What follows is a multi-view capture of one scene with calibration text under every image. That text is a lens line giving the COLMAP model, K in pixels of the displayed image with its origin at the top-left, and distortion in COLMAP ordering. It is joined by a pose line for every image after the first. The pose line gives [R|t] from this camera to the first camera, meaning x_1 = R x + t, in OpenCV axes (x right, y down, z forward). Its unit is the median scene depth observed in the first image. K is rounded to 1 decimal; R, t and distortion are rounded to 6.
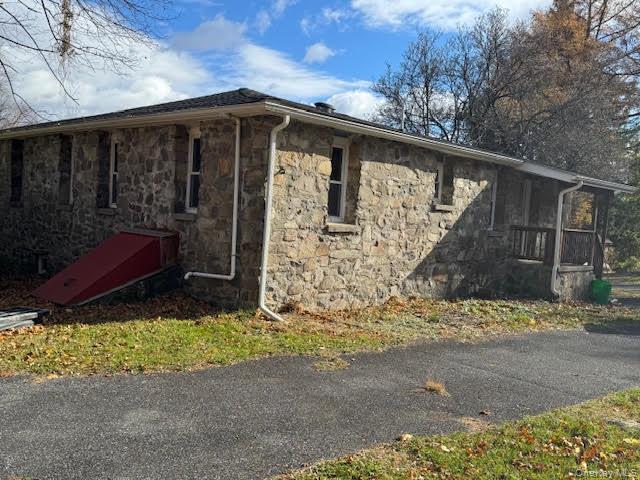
lens RADIAL K [[256.6, 0, 320.0], [0, 256.6, 240.0], [0, 0, 1]] dist [0.001212, -0.000096]
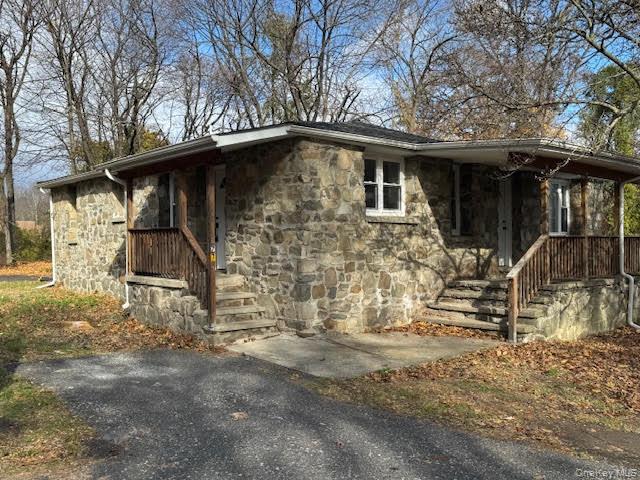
lens RADIAL K [[595.4, 0, 320.0], [0, 595.4, 240.0], [0, 0, 1]] dist [0.007408, 0.006072]
pose [[0.309469, -0.032917, -0.950340, 2.882185], [-0.025318, 0.998761, -0.042839, 0.051642], [0.950572, 0.037318, 0.308252, 0.899115]]
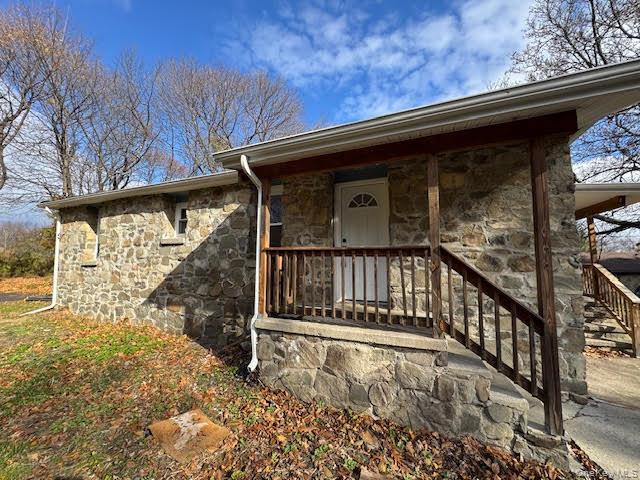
lens RADIAL K [[256.6, 0, 320.0], [0, 256.6, 240.0], [0, 0, 1]] dist [0.001212, -0.000096]
pose [[0.688105, -0.091955, -0.719761, 1.449123], [-0.014256, 0.990033, -0.140112, 0.010066], [0.725471, 0.106673, 0.679936, 0.622135]]
